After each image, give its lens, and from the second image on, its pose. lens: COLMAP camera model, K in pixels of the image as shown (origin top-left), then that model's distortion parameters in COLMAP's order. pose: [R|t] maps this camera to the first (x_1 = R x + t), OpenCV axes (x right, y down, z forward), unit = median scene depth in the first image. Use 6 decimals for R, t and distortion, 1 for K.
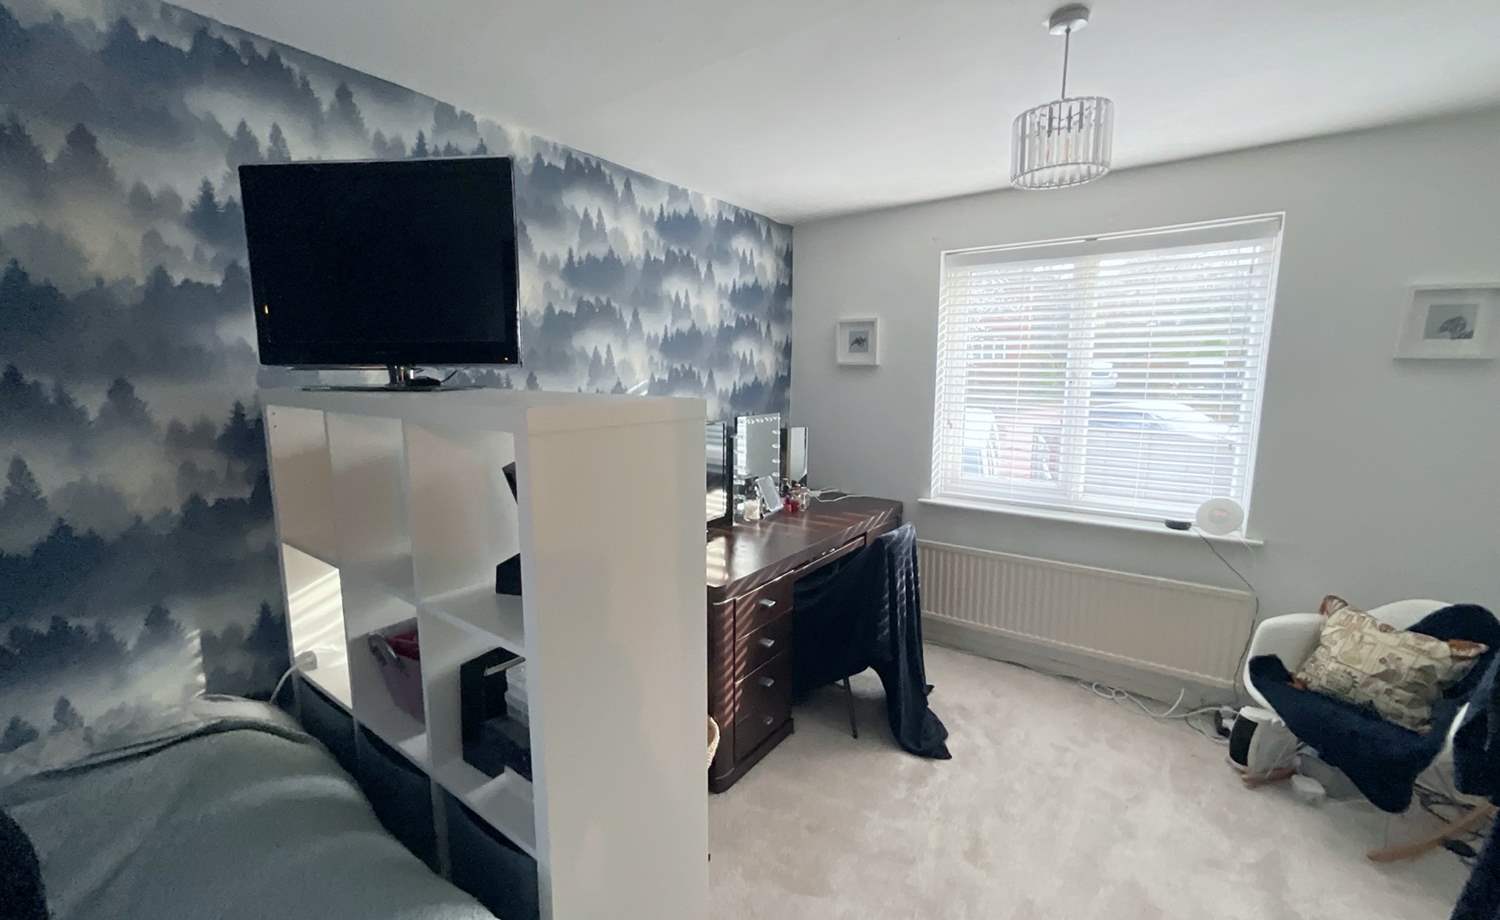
lens RADIAL K [[610.5, 0, 750.5], [0, 610.5, 461.1], [0, 0, 1]] dist [0.003010, -0.000863]
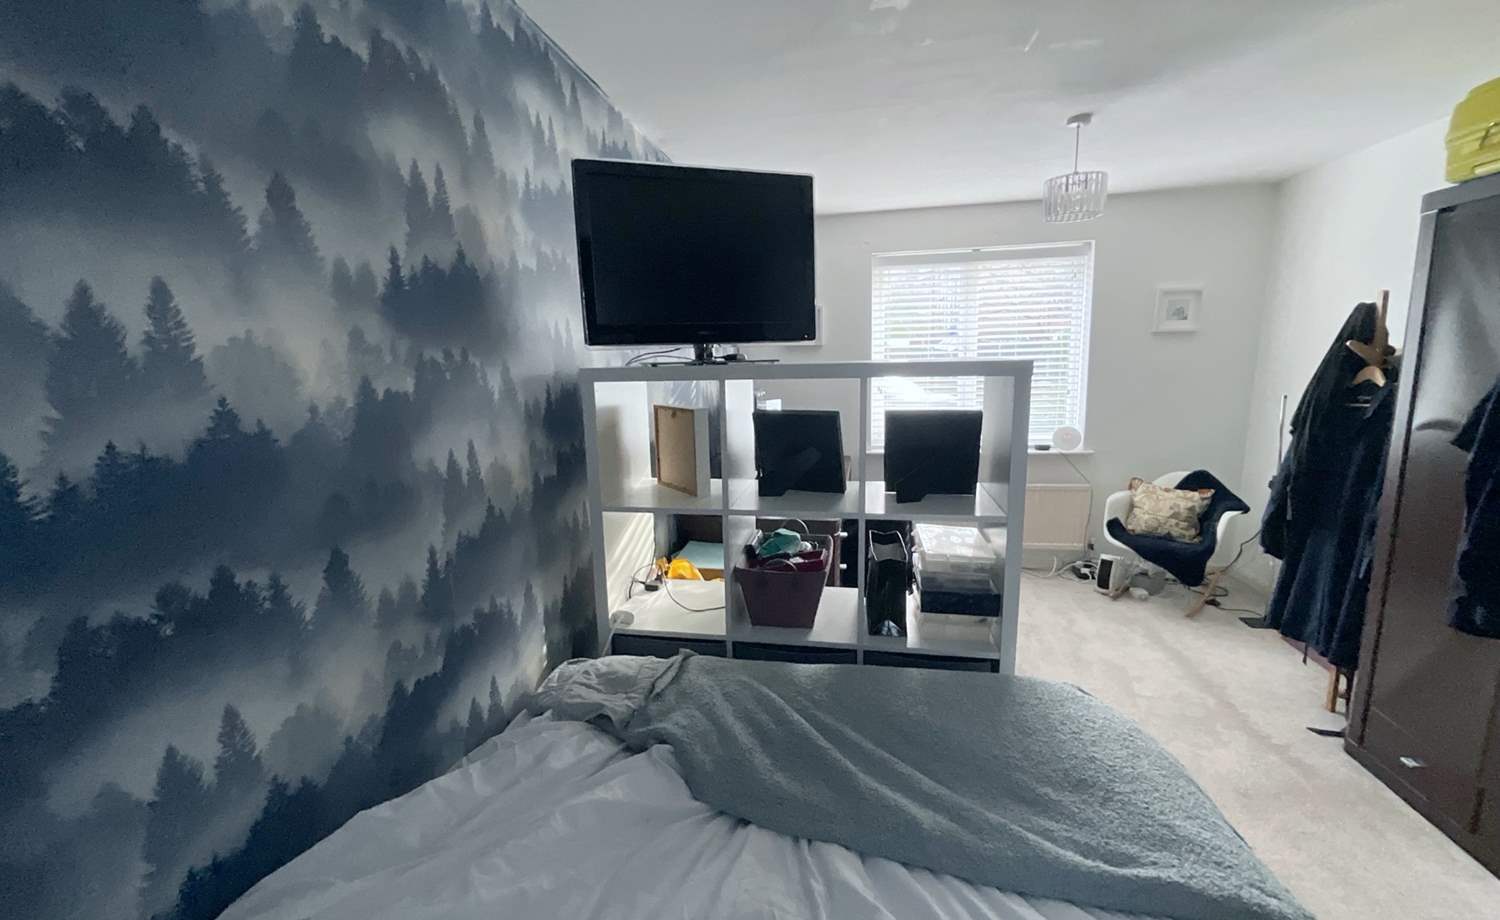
lens RADIAL K [[610.5, 0, 760.2], [0, 610.5, 461.0], [0, 0, 1]] dist [0.003010, -0.000863]
pose [[0.901843, -0.099831, 0.420371, -0.646162], [0.091999, 0.994998, 0.038927, 0.019669], [-0.422155, 0.003568, 0.906517, -0.063333]]
